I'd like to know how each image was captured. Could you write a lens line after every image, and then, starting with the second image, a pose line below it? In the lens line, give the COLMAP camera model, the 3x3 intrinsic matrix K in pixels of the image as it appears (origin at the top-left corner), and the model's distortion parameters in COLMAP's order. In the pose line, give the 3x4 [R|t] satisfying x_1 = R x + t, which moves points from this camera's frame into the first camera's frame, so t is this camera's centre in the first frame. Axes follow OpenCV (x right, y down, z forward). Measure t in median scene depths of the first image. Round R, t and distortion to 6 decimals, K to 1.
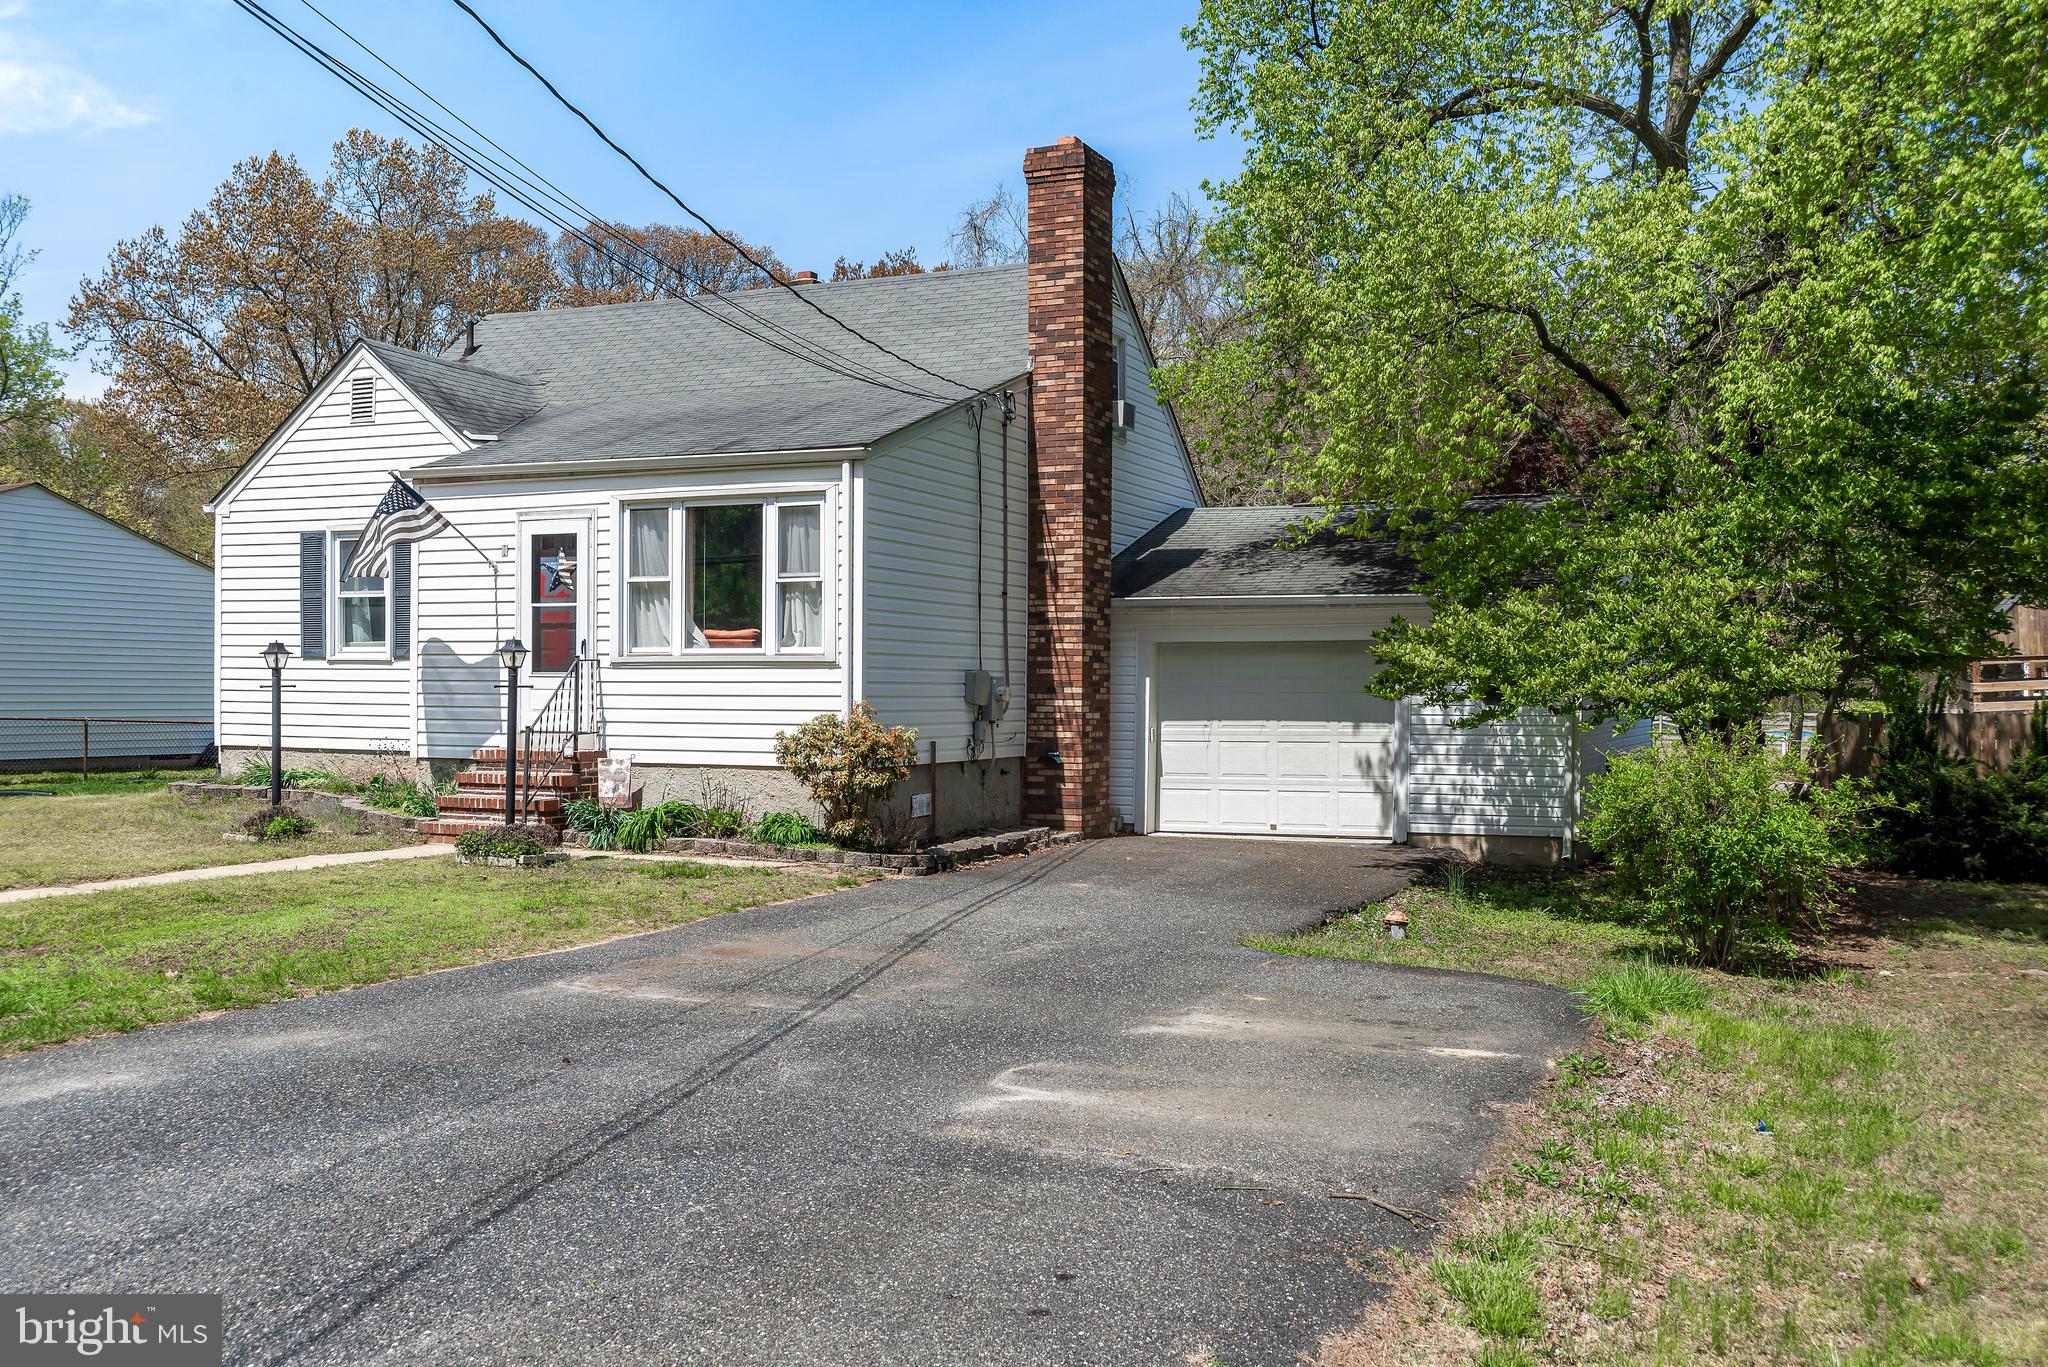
lens RADIAL K [[1884.7, 0, 1023.3], [0, 1884.7, 686.8], [0, 0, 1]] dist [-0.030218, 0.000000]
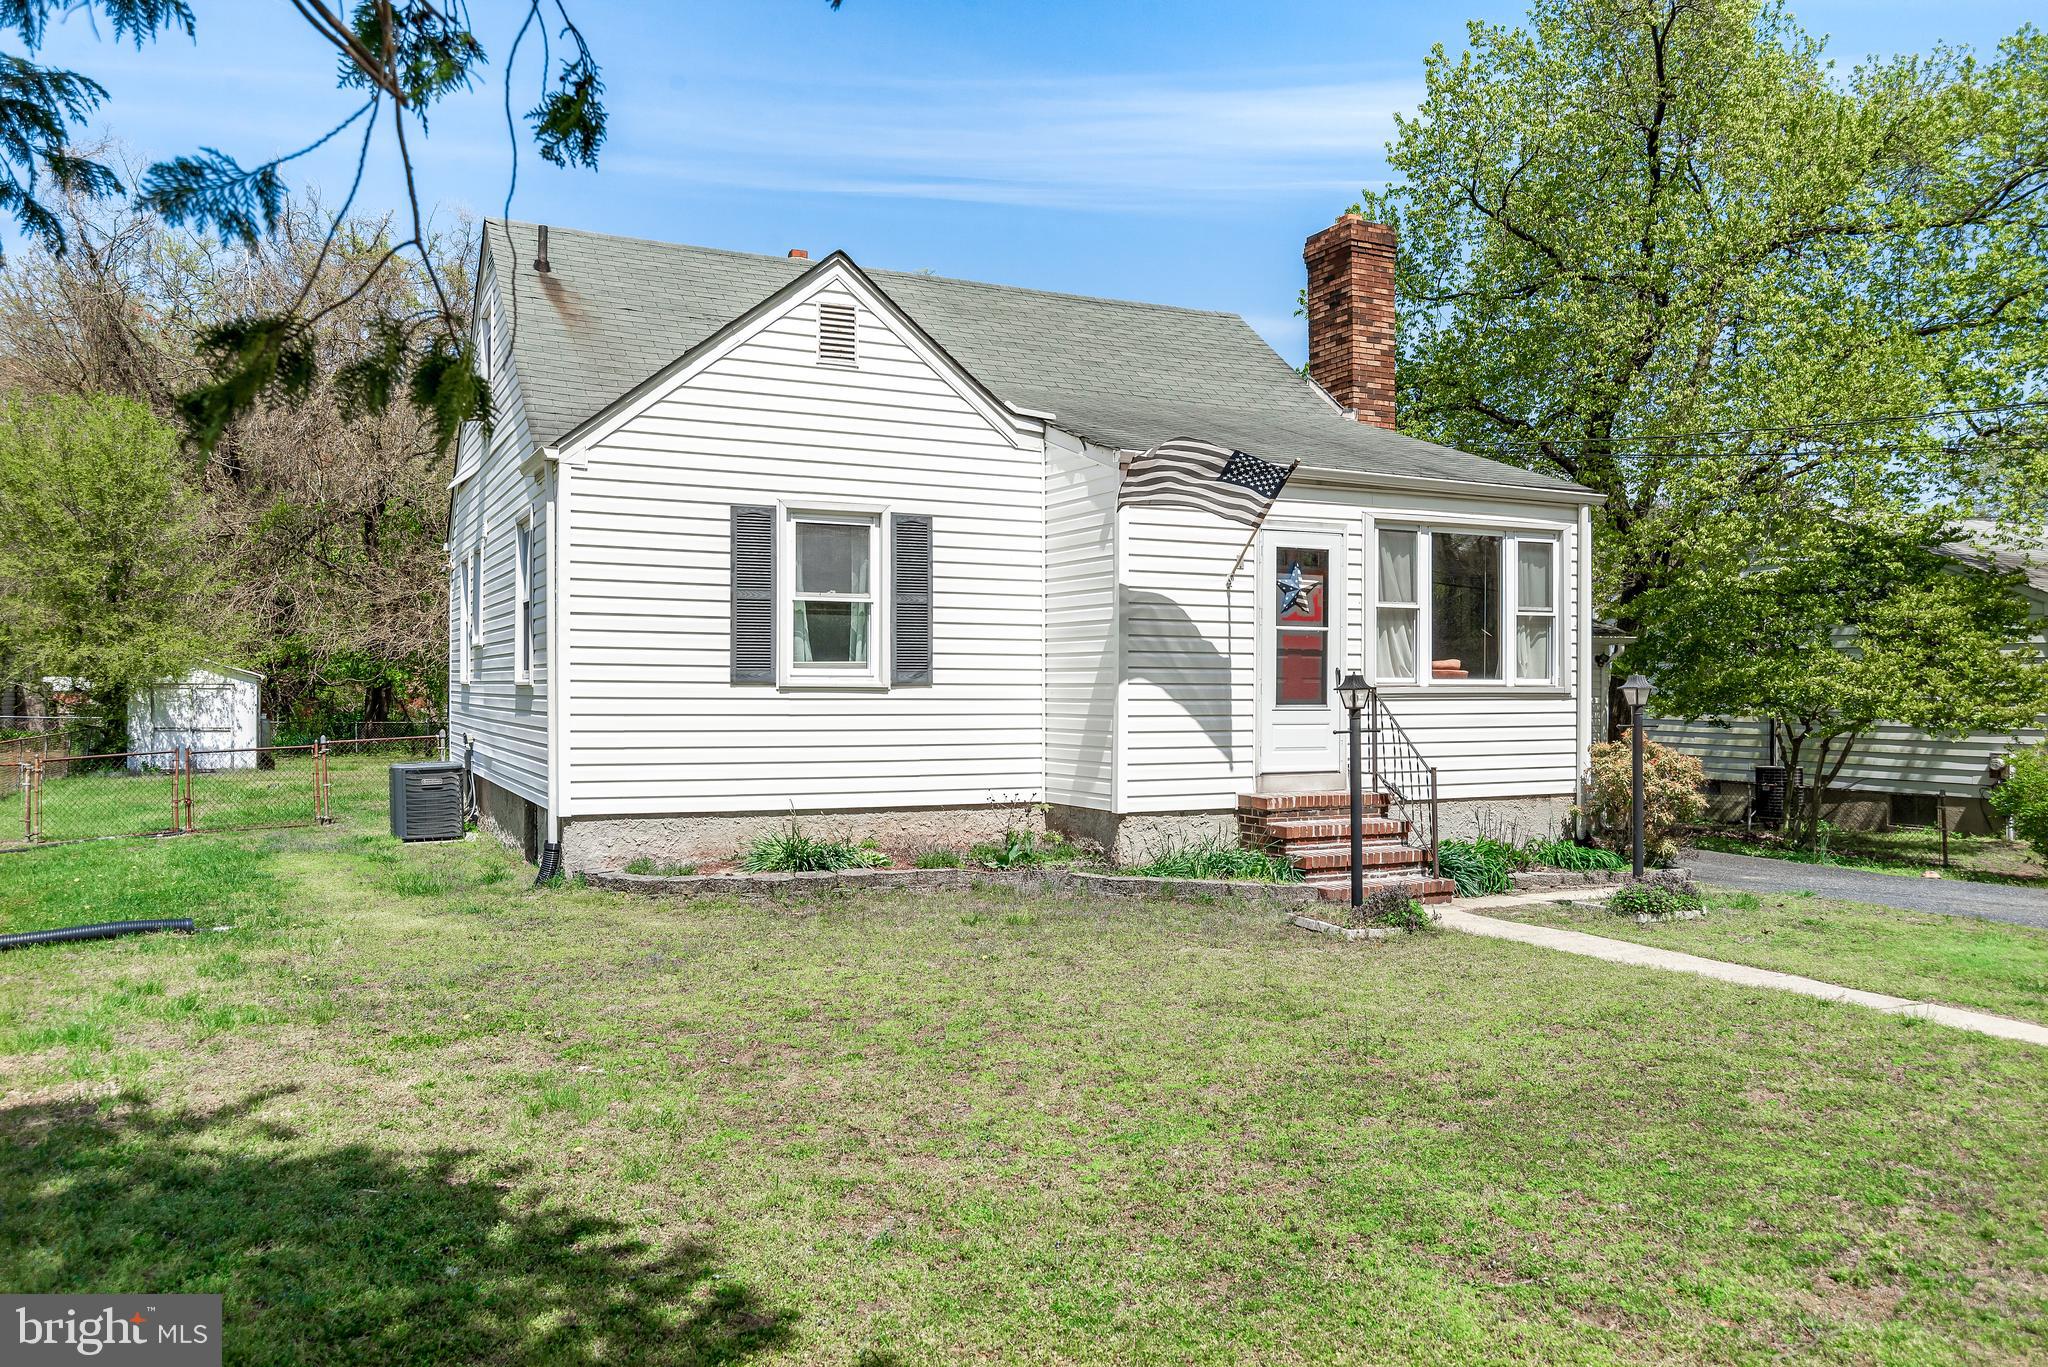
lens RADIAL K [[1517.4, 0, 1029.7], [0, 1517.4, 687.9], [0, 0, 1]] dist [-0.041409, -0.001329]
pose [[0.635572, -0.004560, 0.772029, -0.886900], [0.000016, 0.999983, 0.005893, -0.019938], [-0.772042, -0.003733, 0.635561, 0.651272]]
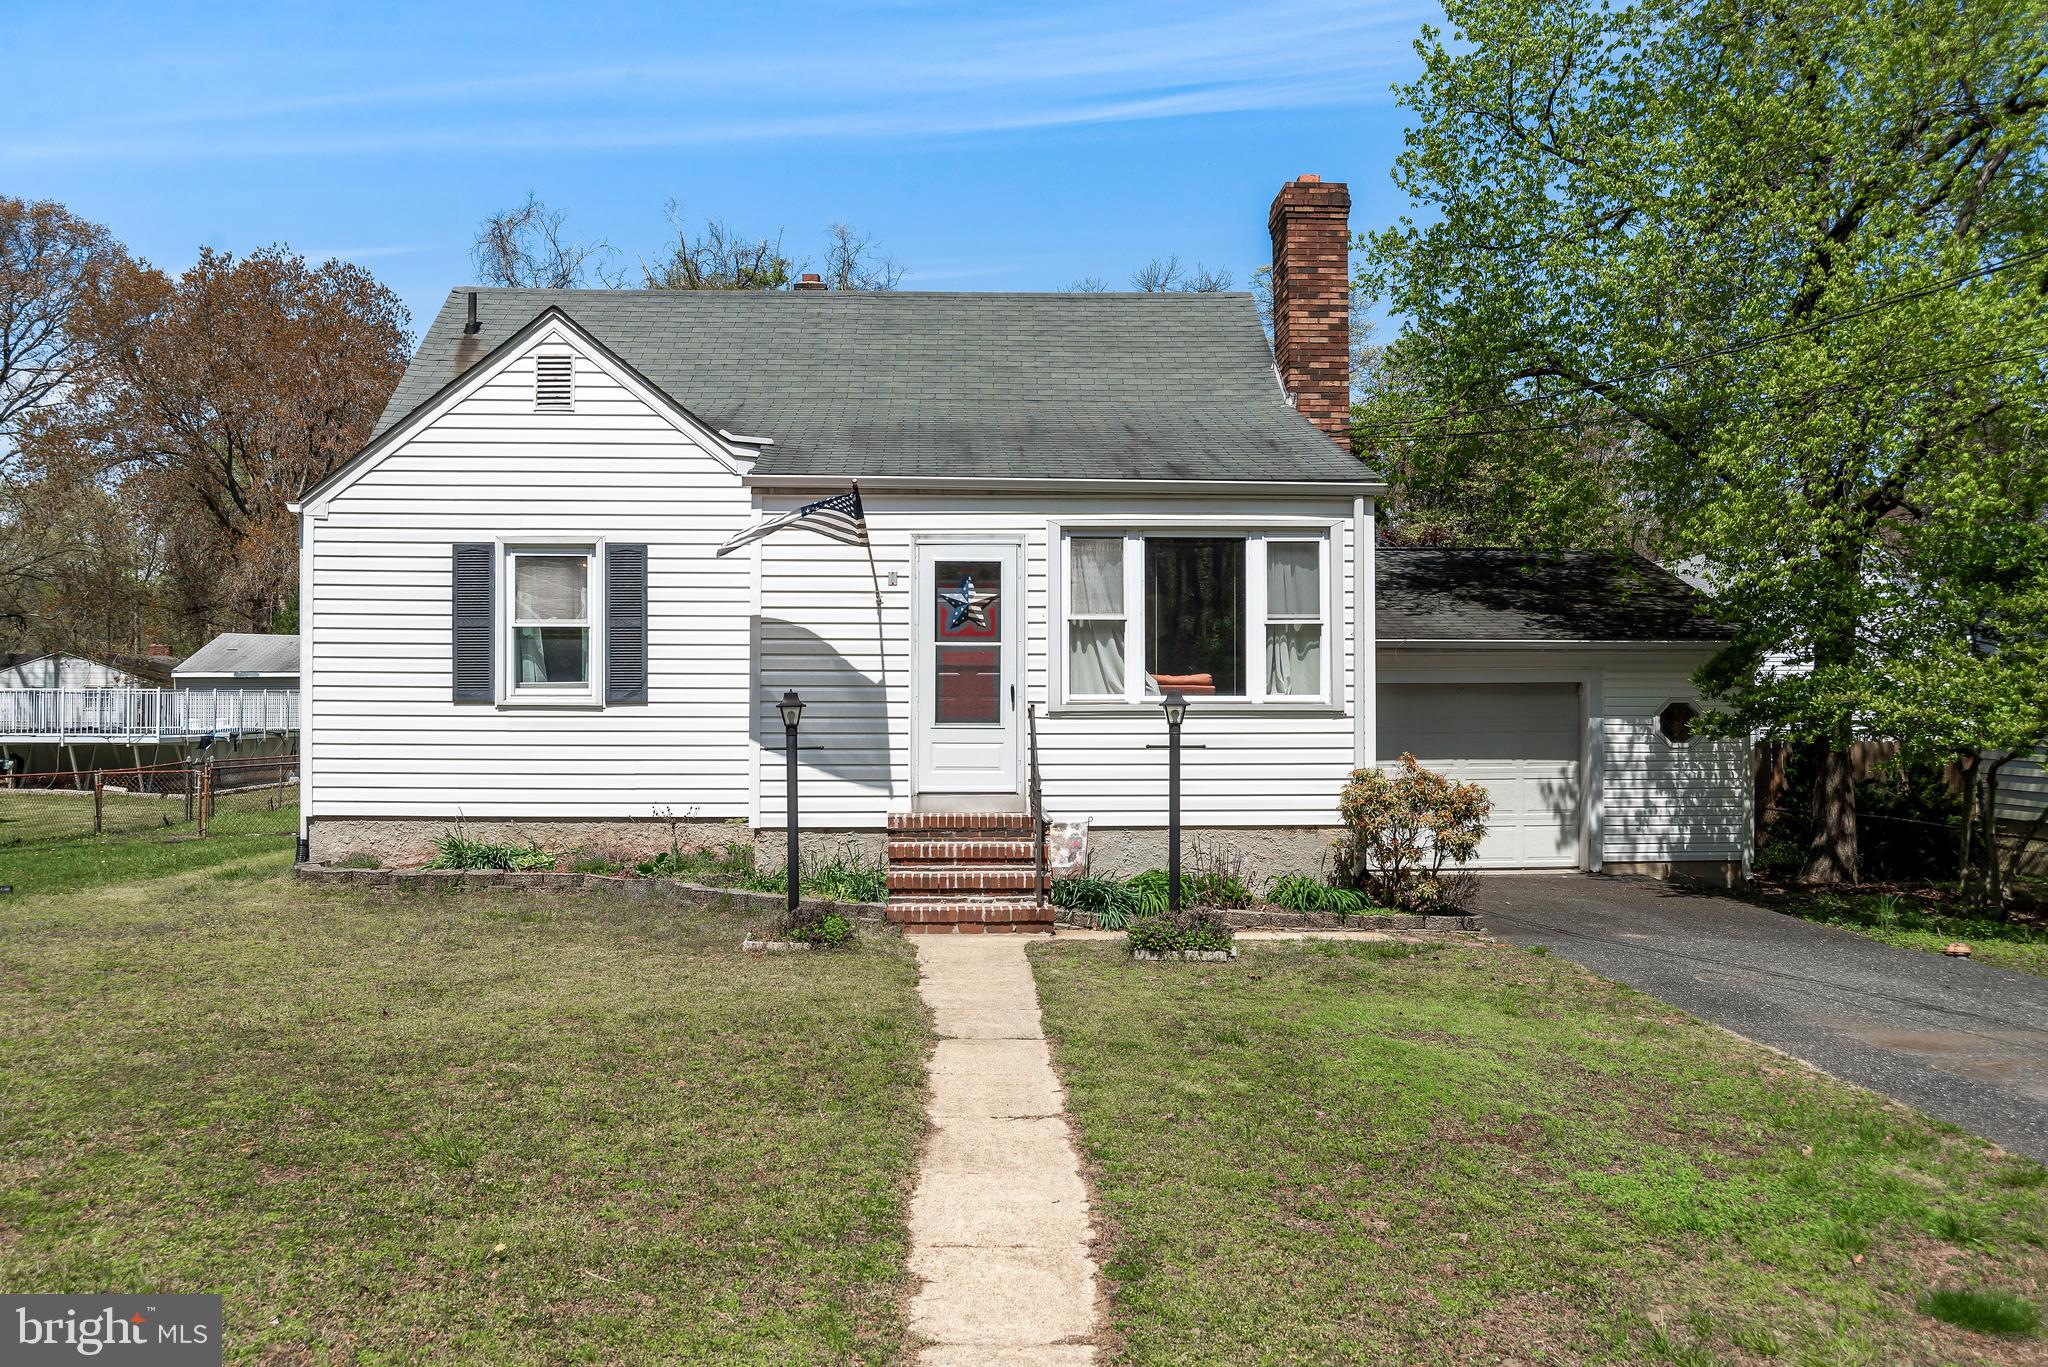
lens RADIAL K [[1739.5, 0, 1019.5], [0, 1739.5, 680.0], [0, 0, 1]] dist [-0.038922, 0.004429]
pose [[0.895538, 0.001090, 0.444985, -0.584729], [0.003950, 0.999938, -0.010398, -0.019027], [-0.444968, 0.011069, 0.895478, 0.283666]]
